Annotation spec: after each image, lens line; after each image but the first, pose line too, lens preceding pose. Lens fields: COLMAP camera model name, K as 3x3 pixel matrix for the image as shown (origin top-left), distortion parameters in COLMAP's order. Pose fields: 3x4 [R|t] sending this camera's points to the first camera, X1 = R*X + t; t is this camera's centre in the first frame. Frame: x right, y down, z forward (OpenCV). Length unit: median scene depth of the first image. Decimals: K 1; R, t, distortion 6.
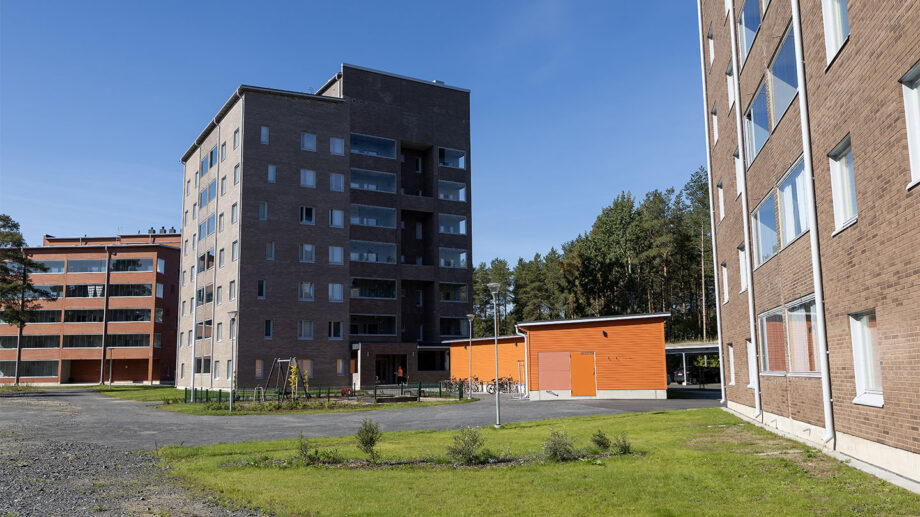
lens RADIAL K [[729.3, 0, 522.1], [0, 729.3, 262.7], [0, 0, 1]] dist [0.013768, -0.032790]
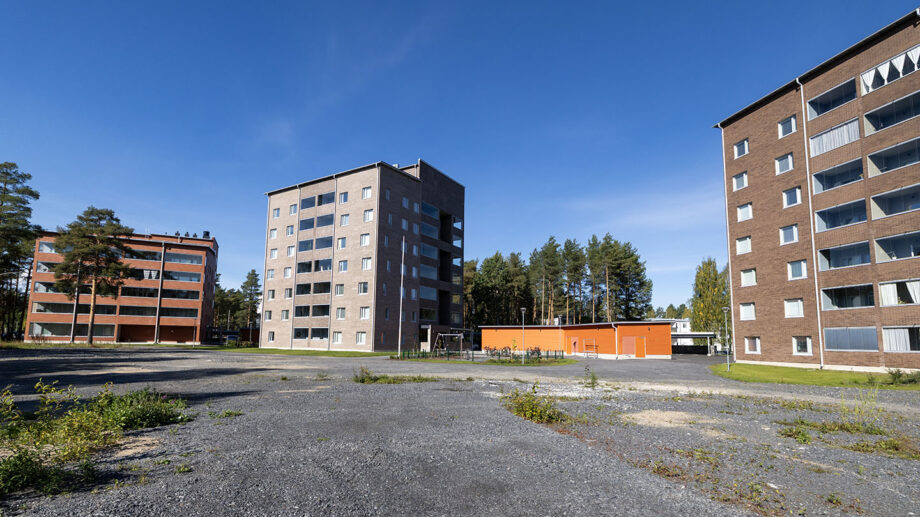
lens RADIAL K [[403.5, 0, 468.9], [0, 403.5, 297.5], [0, 0, 1]] dist [-0.002364, 0.000553]
pose [[0.893506, 0.075742, 0.442617, -0.390821], [-0.092446, 0.995585, 0.016252, 0.014917], [-0.439432, -0.055440, 0.896564, 0.072242]]
